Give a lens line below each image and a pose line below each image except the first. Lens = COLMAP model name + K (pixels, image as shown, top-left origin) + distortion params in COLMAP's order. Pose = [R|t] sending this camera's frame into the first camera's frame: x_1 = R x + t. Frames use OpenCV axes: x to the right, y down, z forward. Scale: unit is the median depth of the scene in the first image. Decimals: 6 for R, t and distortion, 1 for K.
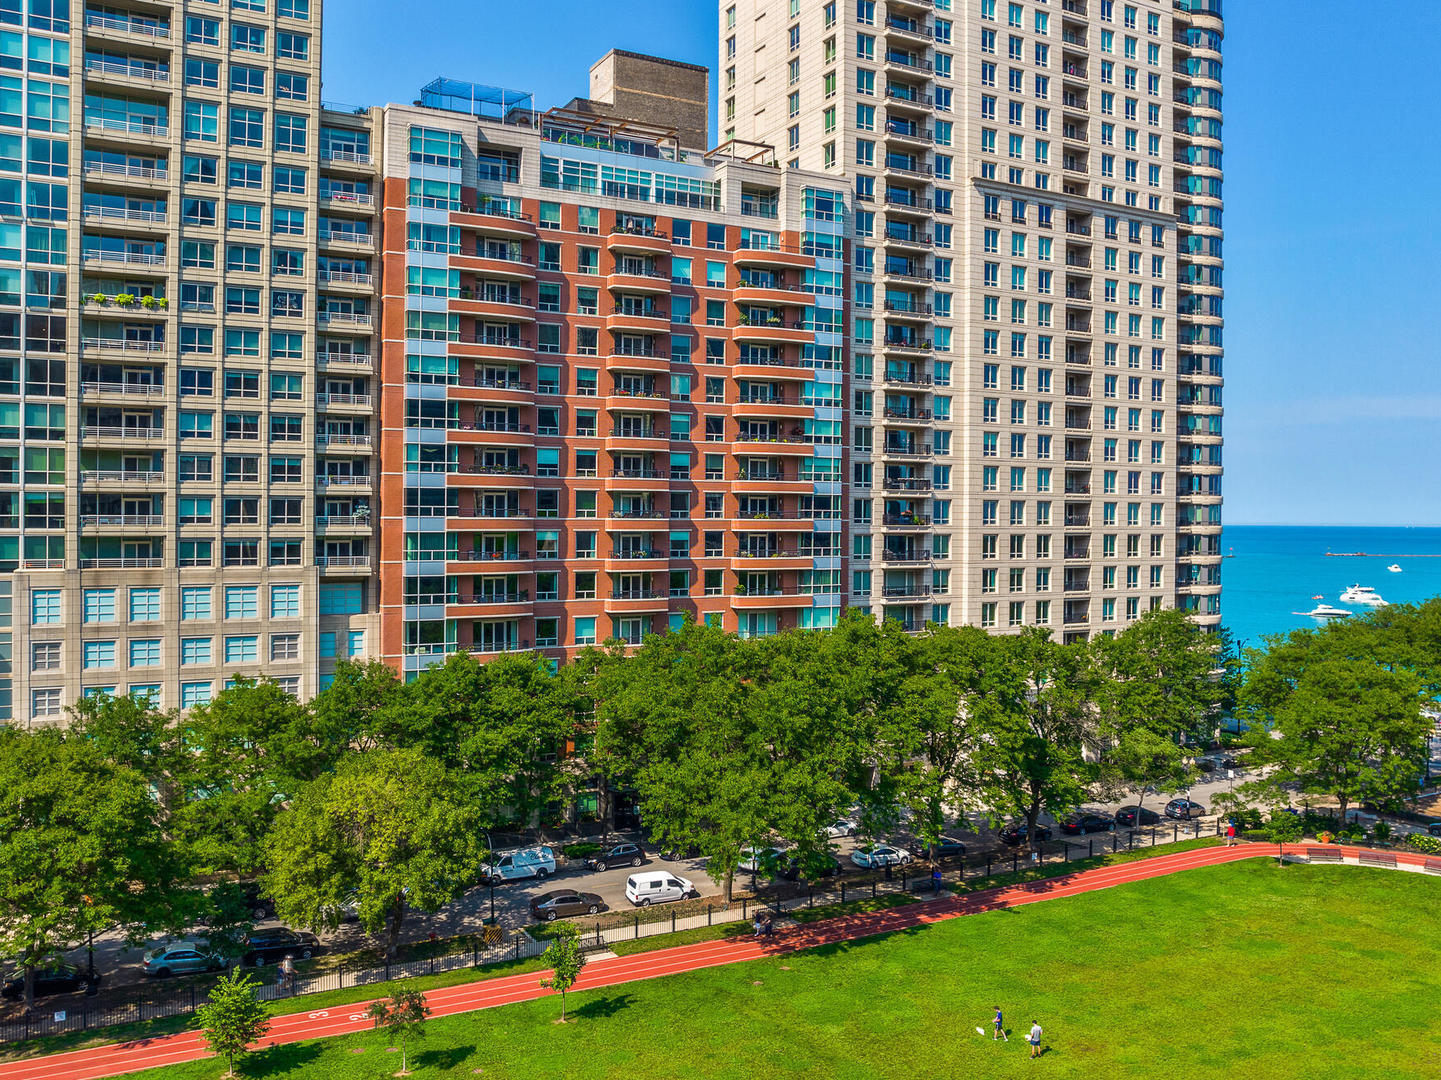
lens RADIAL K [[1037.5, 0, 720.8], [0, 1037.5, 484.2], [0, 0, 1]] dist [-0.027861, -0.001264]
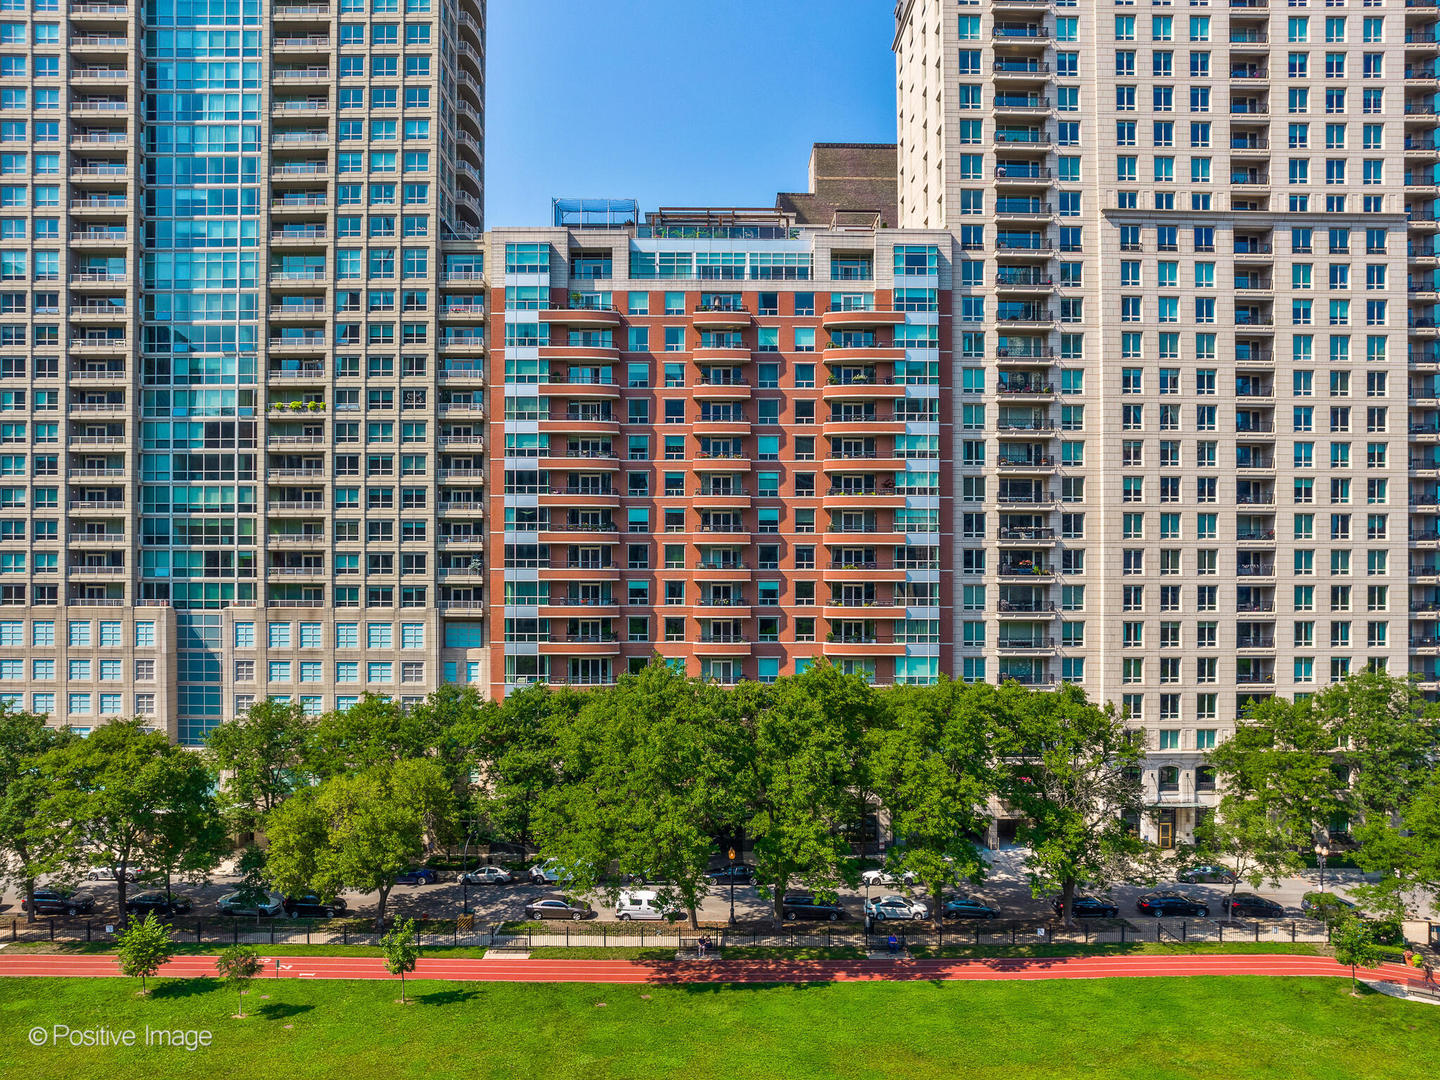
lens RADIAL K [[917.8, 0, 720.0], [0, 917.8, 540.0], [0, 0, 1]] dist [-0.053512, 0.042224]
pose [[0.913880, -0.015187, -0.405700, 0.311723], [0.015458, 0.999877, -0.002609, 0.004595], [0.405689, -0.003887, 0.914003, 0.113803]]
